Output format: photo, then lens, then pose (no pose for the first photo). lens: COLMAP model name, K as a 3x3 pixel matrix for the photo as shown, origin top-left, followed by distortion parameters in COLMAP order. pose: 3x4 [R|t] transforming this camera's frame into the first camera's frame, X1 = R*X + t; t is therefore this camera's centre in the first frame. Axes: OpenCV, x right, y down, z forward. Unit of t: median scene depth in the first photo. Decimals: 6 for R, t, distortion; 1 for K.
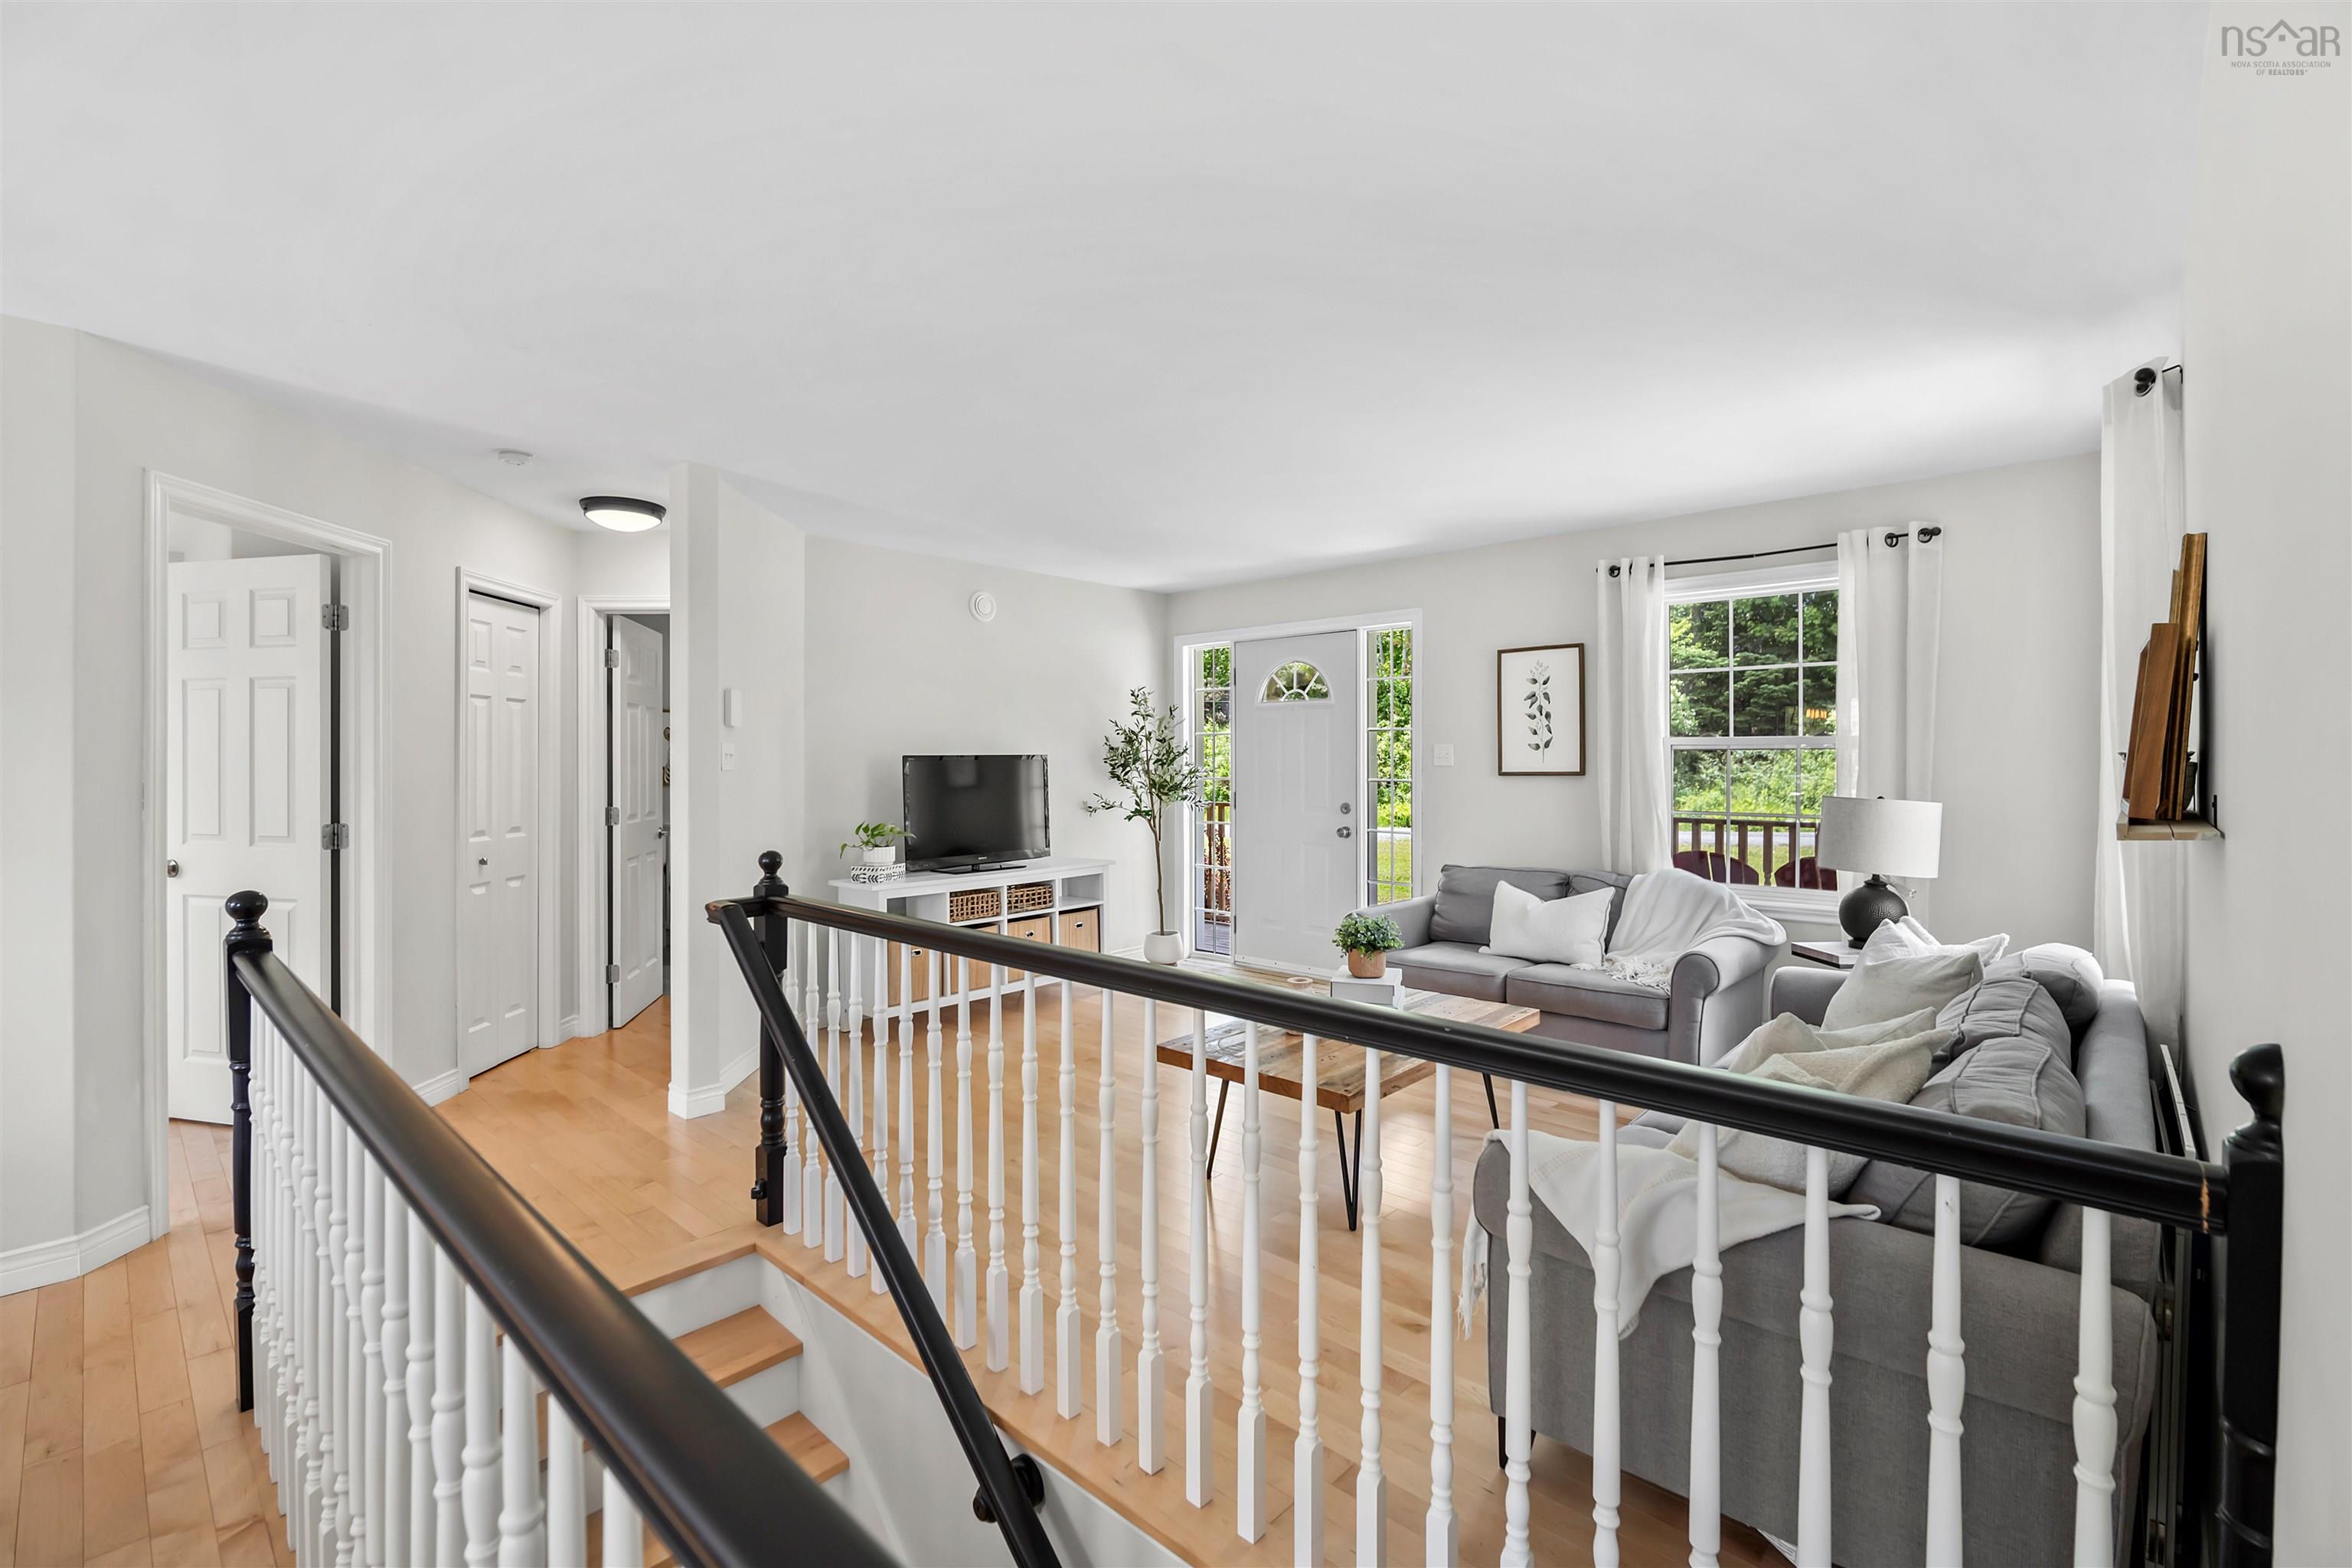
lens RADIAL K [[1026.6, 0, 1163.8], [0, 1026.6, 769.3], [0, 0, 1]] dist [0.000172, 0.002085]
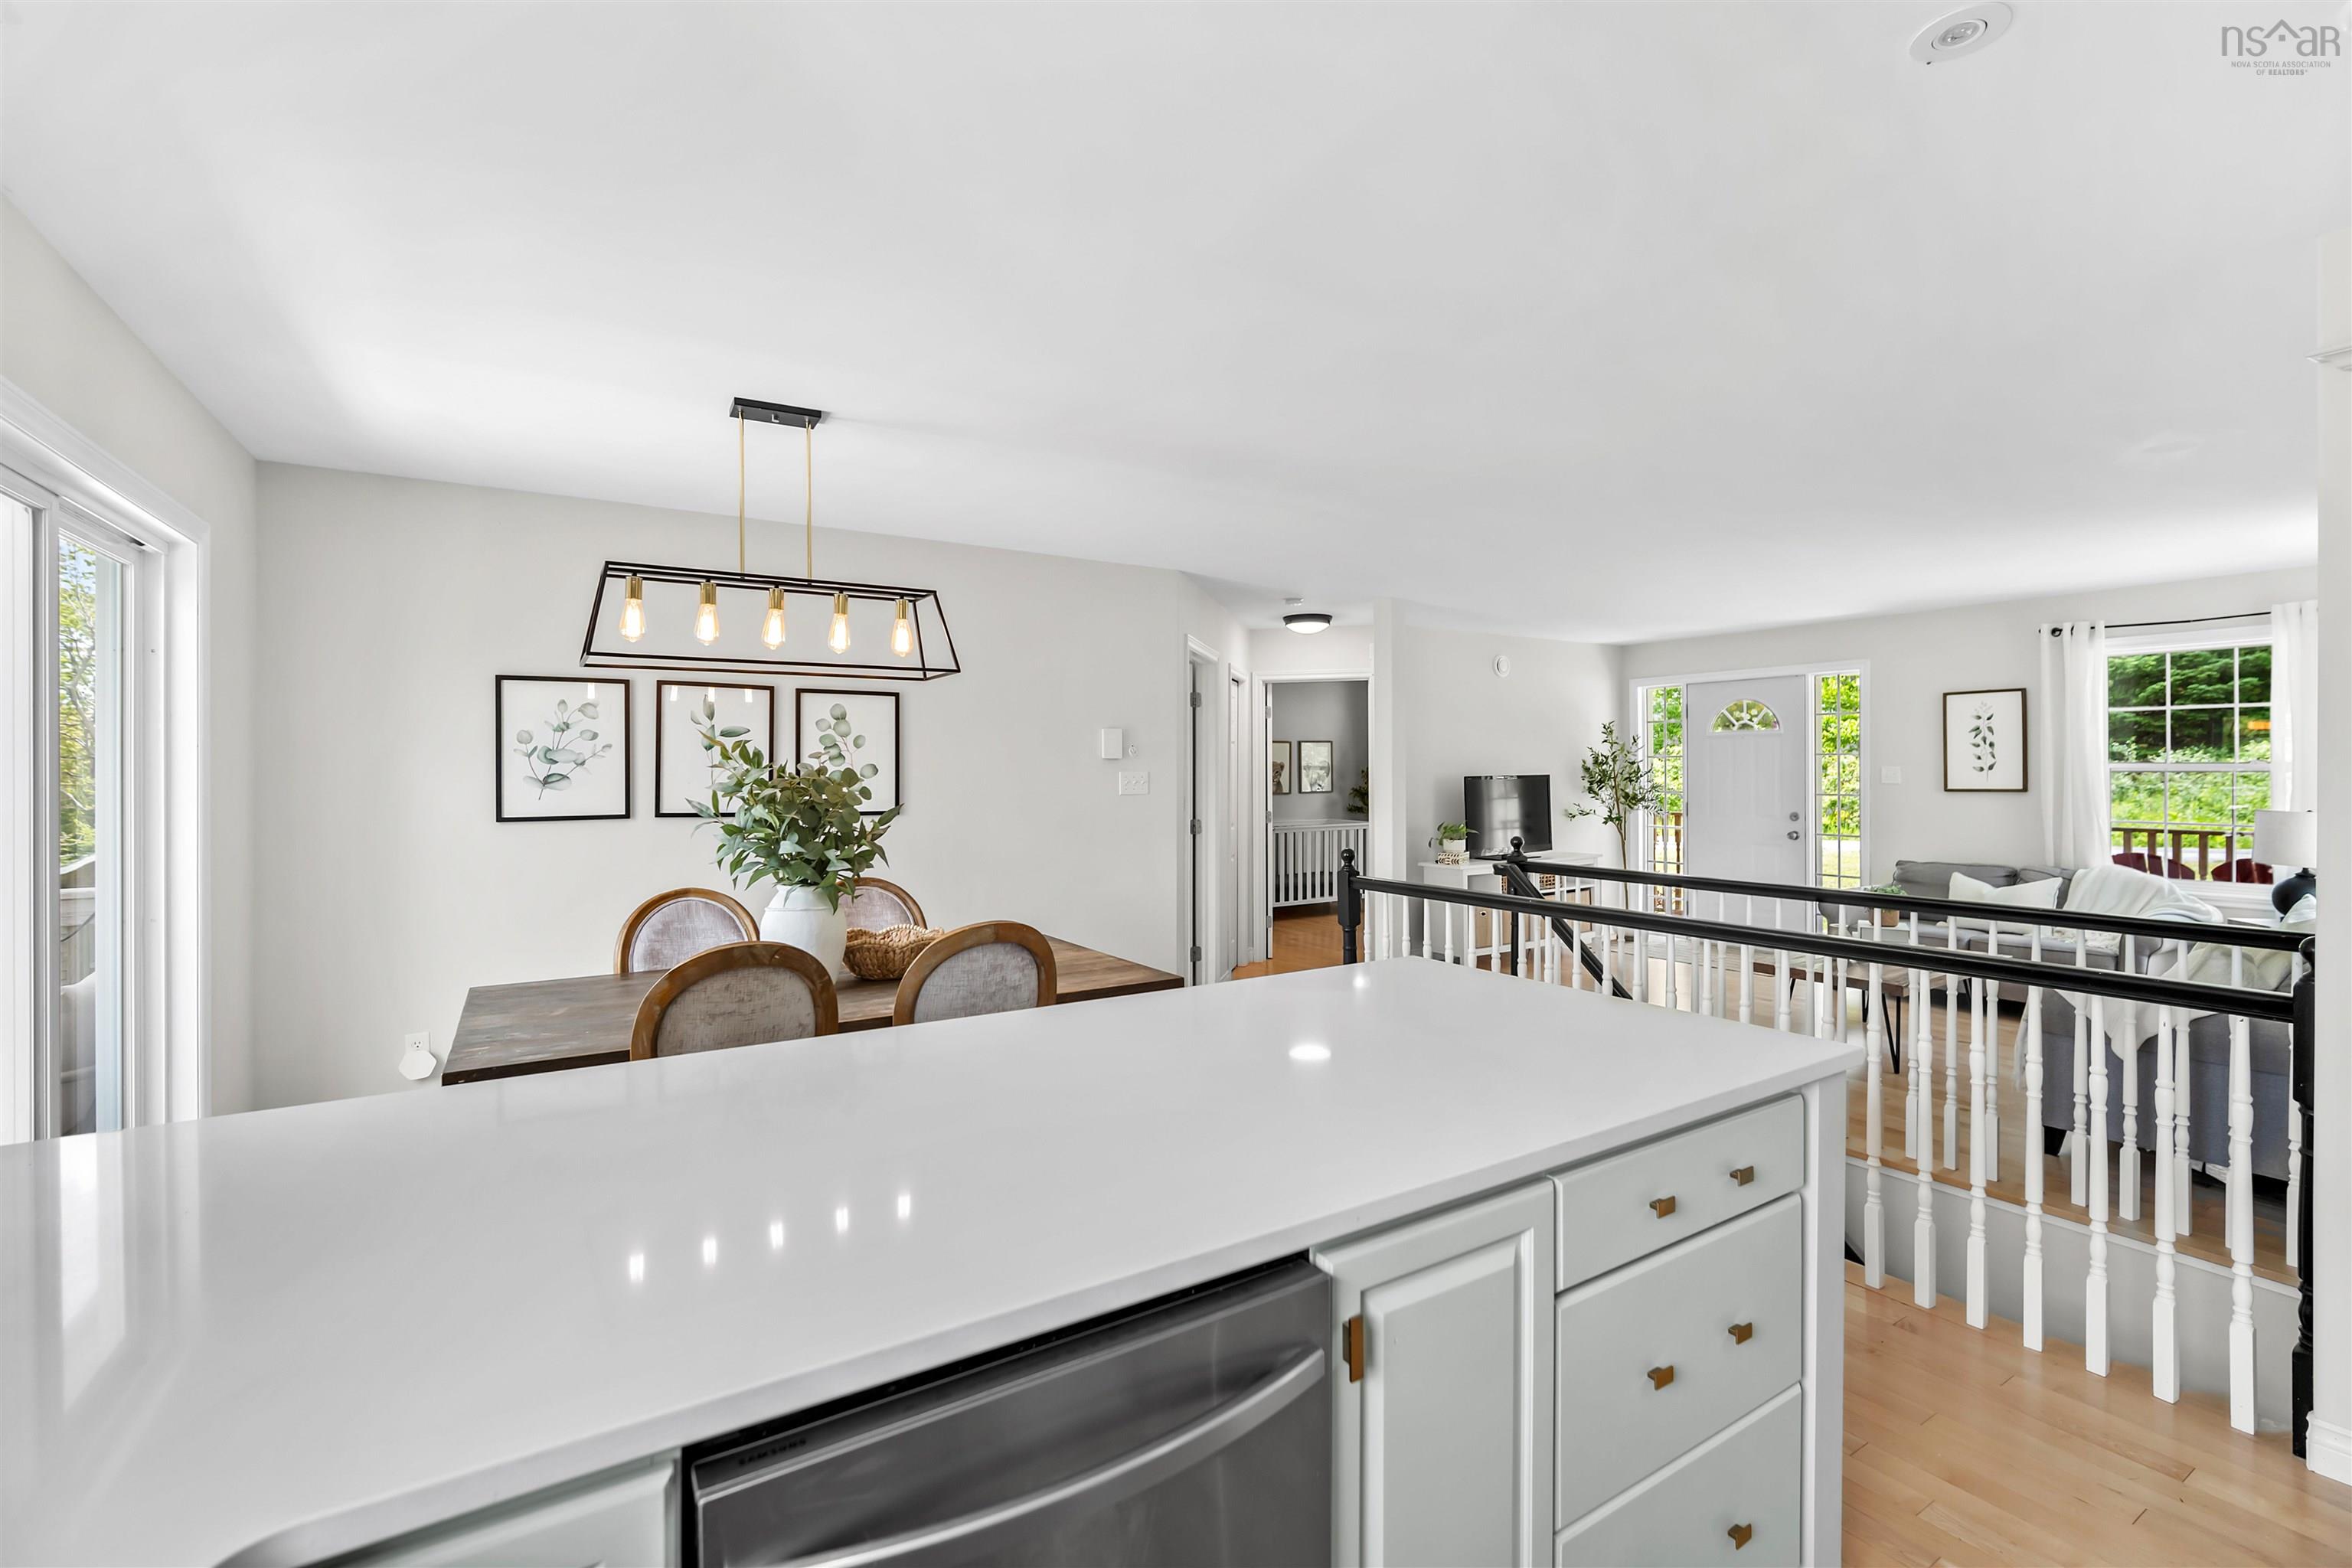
lens RADIAL K [[1026.6, 0, 1169.7], [0, 1026.6, 776.5], [0, 0, 1]] dist [0.000172, 0.002085]
pose [[0.968454, -0.001148, -0.249192, -0.299606], [0.000986, 0.999999, -0.000774, -0.013031], [0.249192, 0.000504, 0.968454, -0.494176]]
